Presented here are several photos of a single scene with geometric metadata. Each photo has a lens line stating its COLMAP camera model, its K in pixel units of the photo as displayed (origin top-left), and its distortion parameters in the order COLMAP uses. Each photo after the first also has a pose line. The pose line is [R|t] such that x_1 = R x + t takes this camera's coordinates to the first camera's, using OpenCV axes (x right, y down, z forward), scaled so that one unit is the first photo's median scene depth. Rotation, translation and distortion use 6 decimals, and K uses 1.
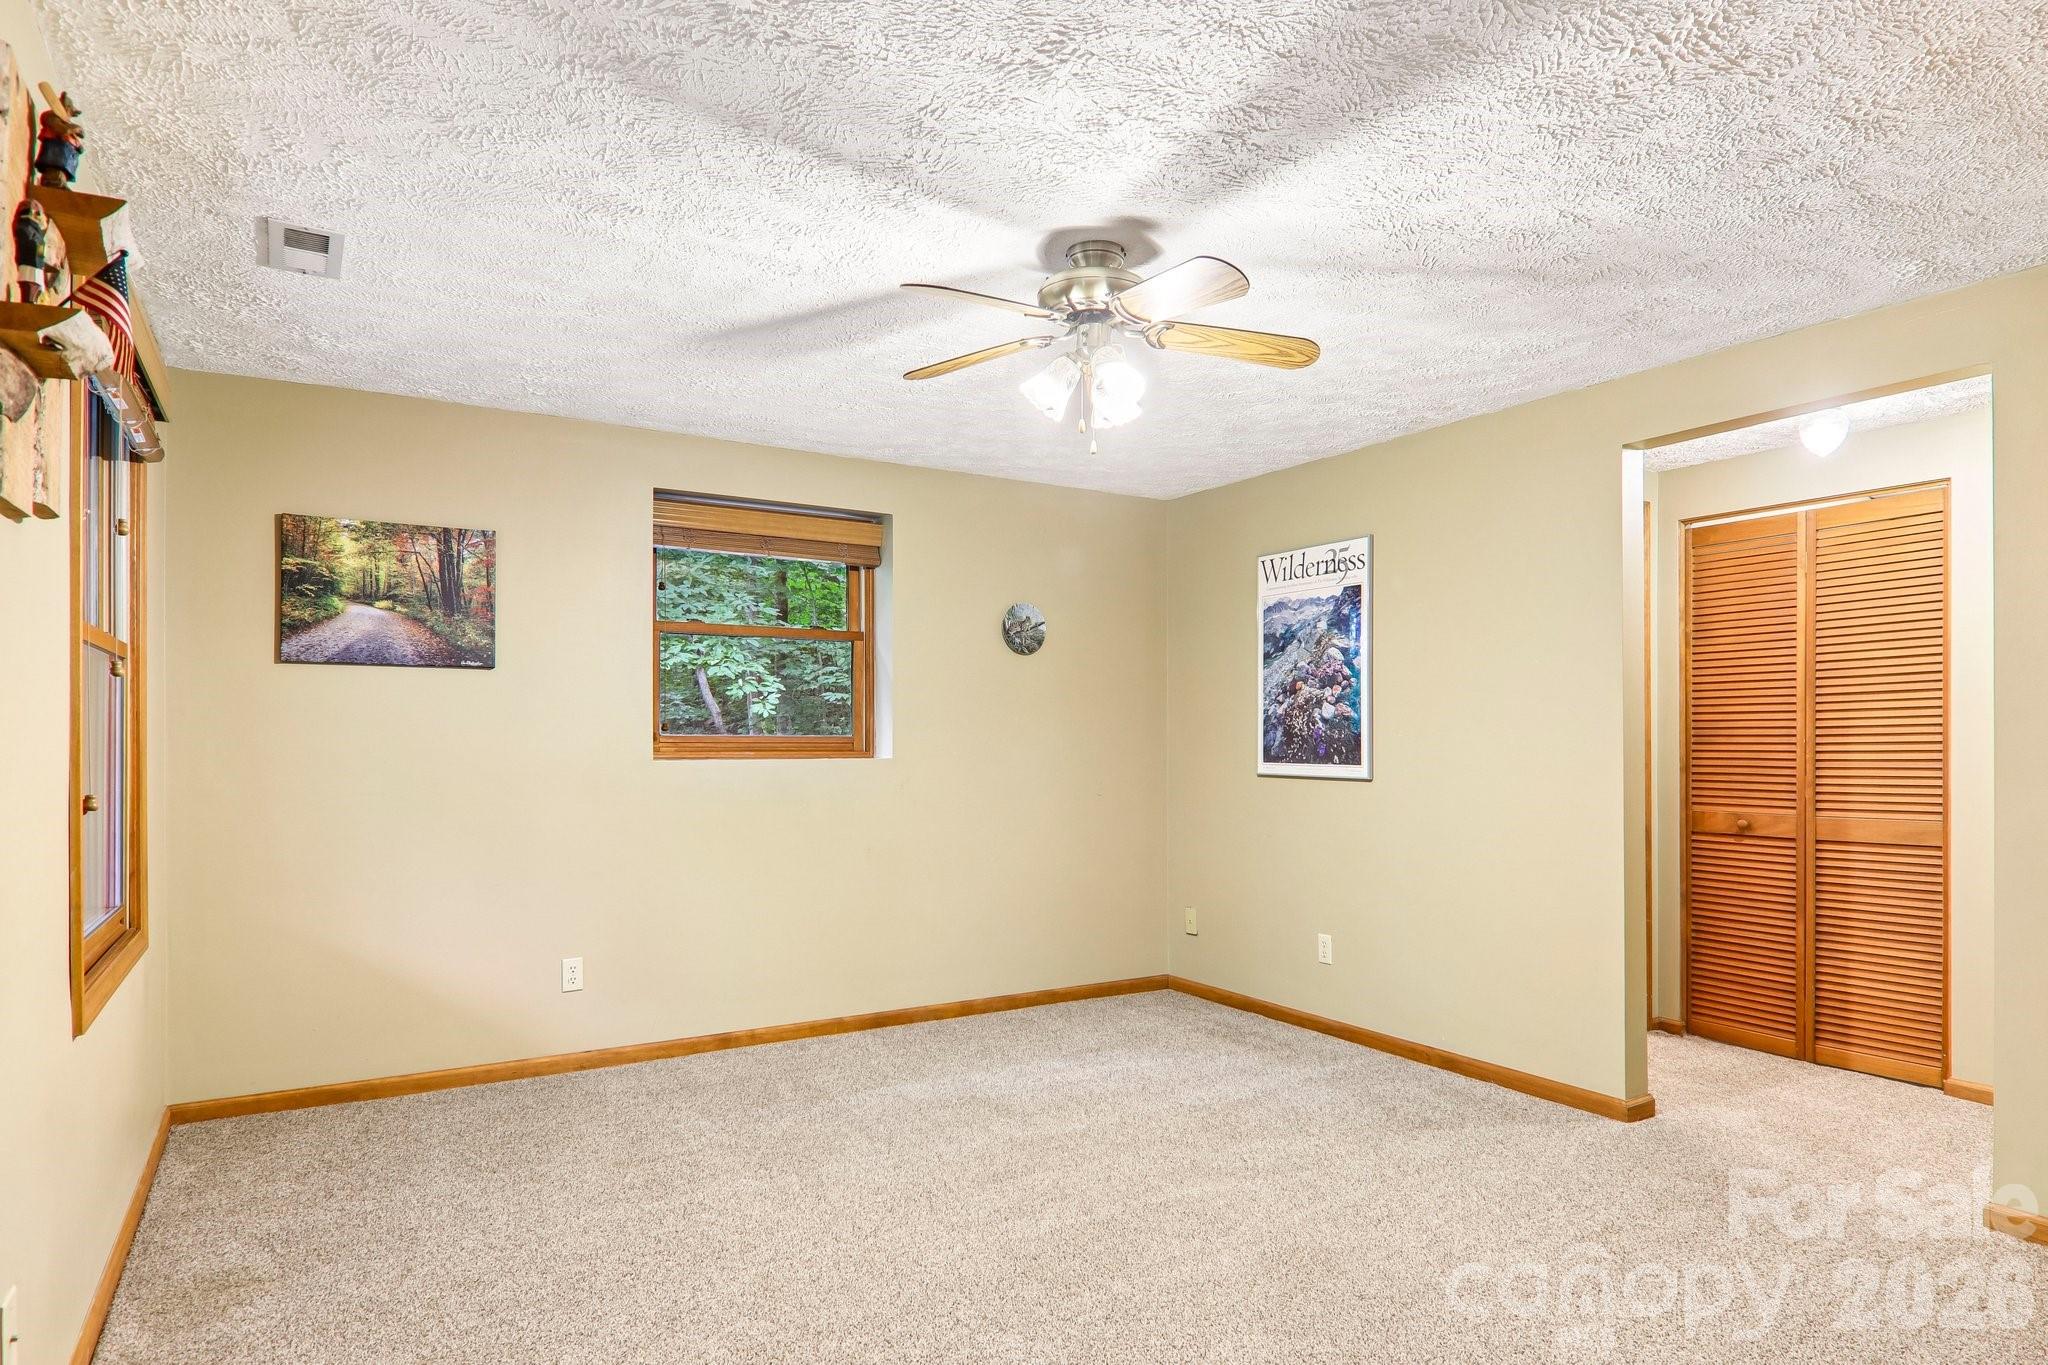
lens RADIAL K [[1206.3, 0, 1054.0], [0, 1206.3, 717.0], [0, 0, 1]] dist [-0.003391, -0.003720]
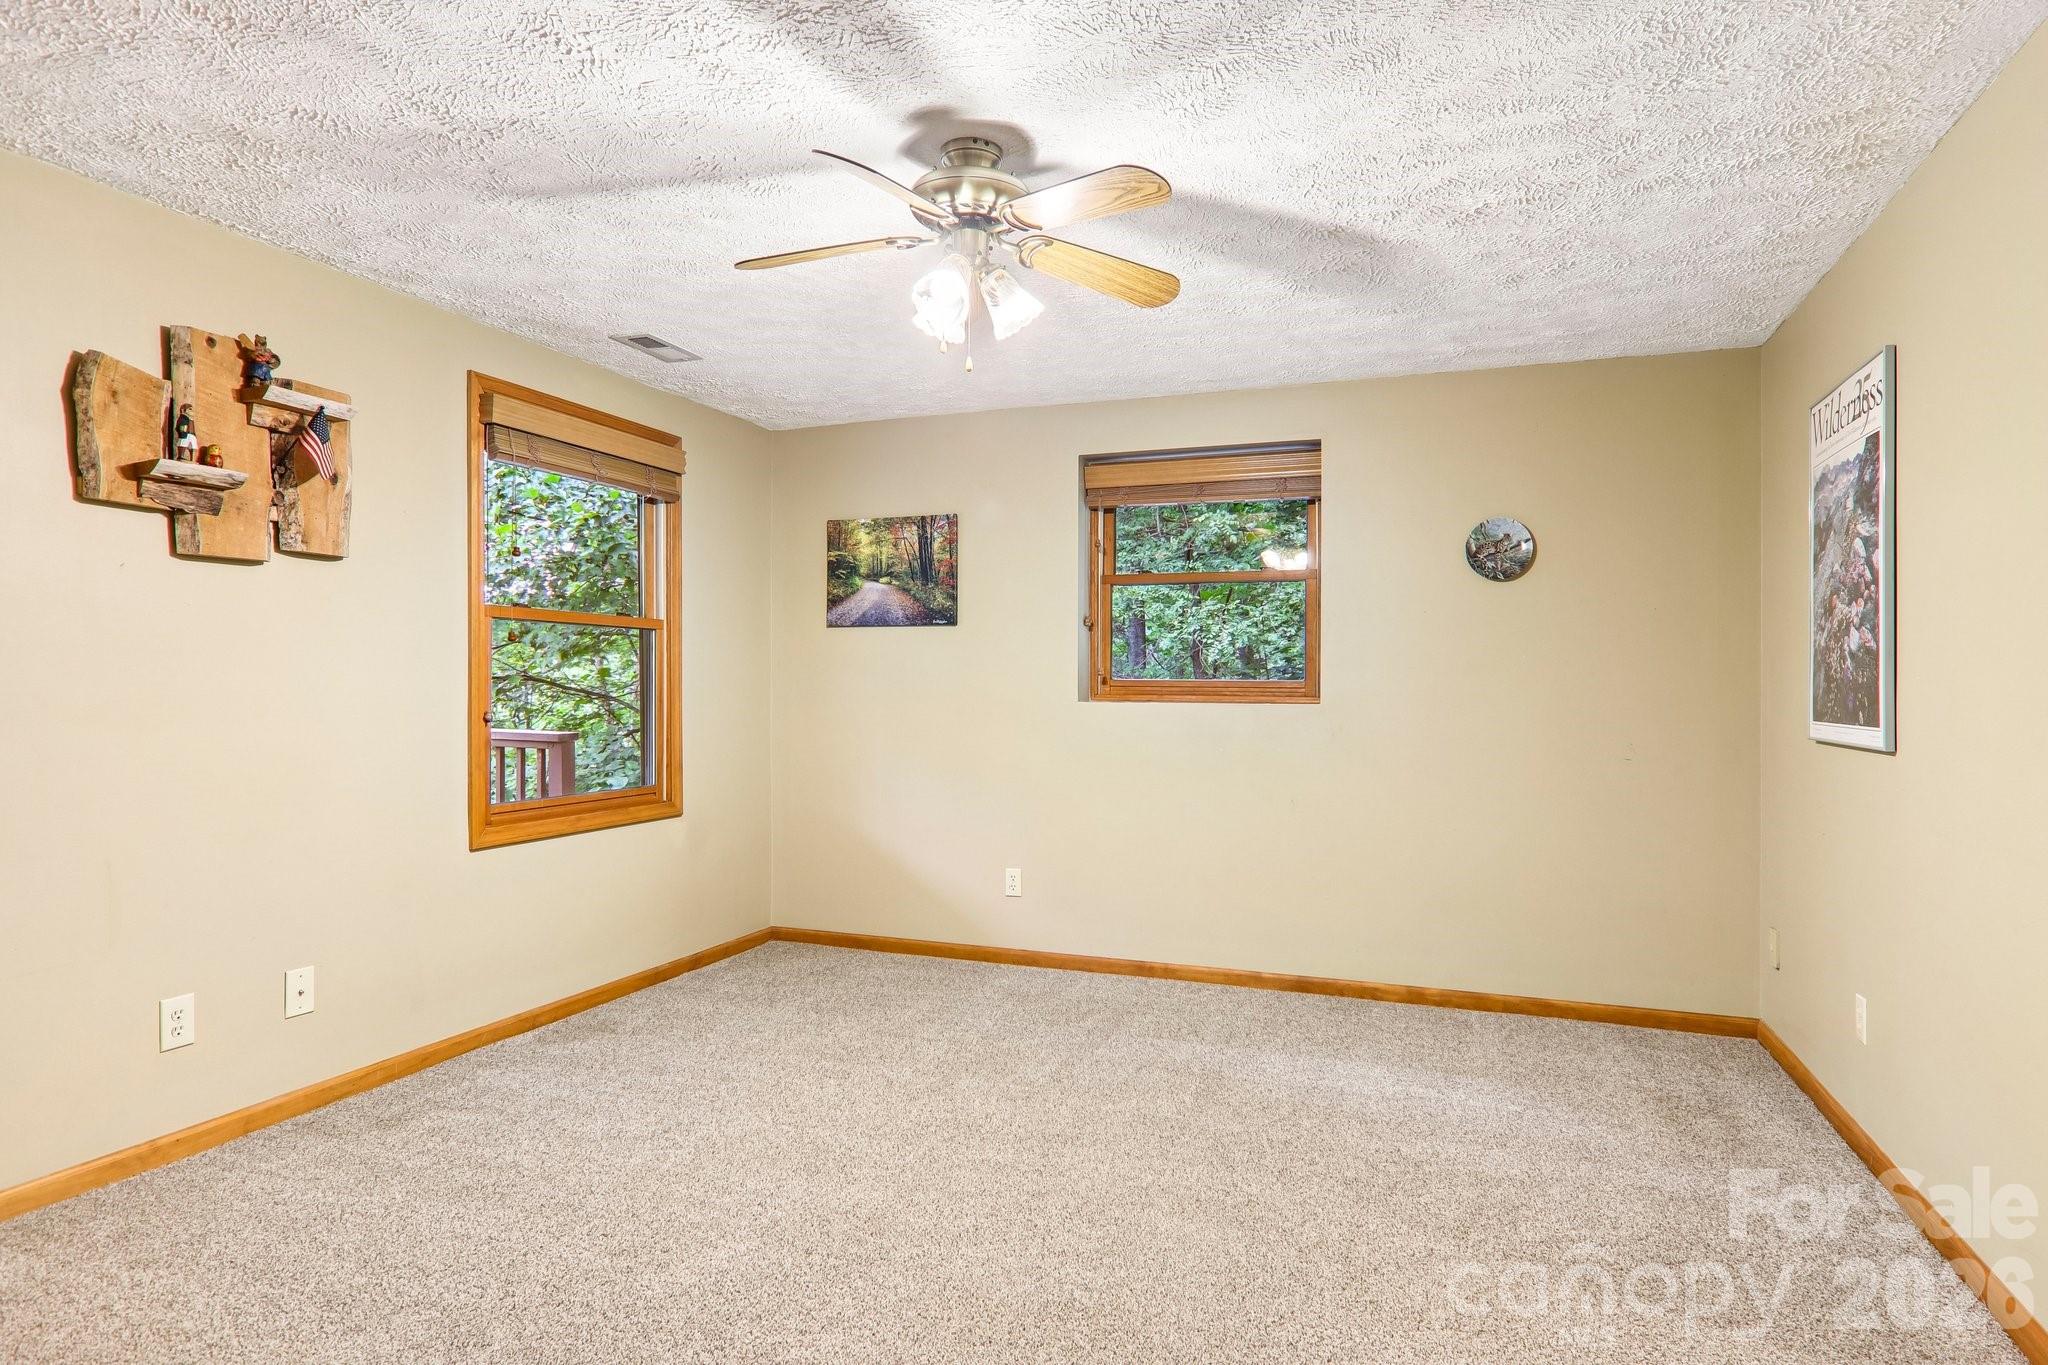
lens RADIAL K [[1173.3, 0, 1029.6], [0, 1173.3, 683.9], [0, 0, 1]] dist [0.003242, -0.023286]
pose [[0.588043, 0.001784, -0.808828, 0.559566], [0.009257, 0.999917, 0.008935, 0.010155], [0.808777, -0.012742, 0.587978, 0.357085]]
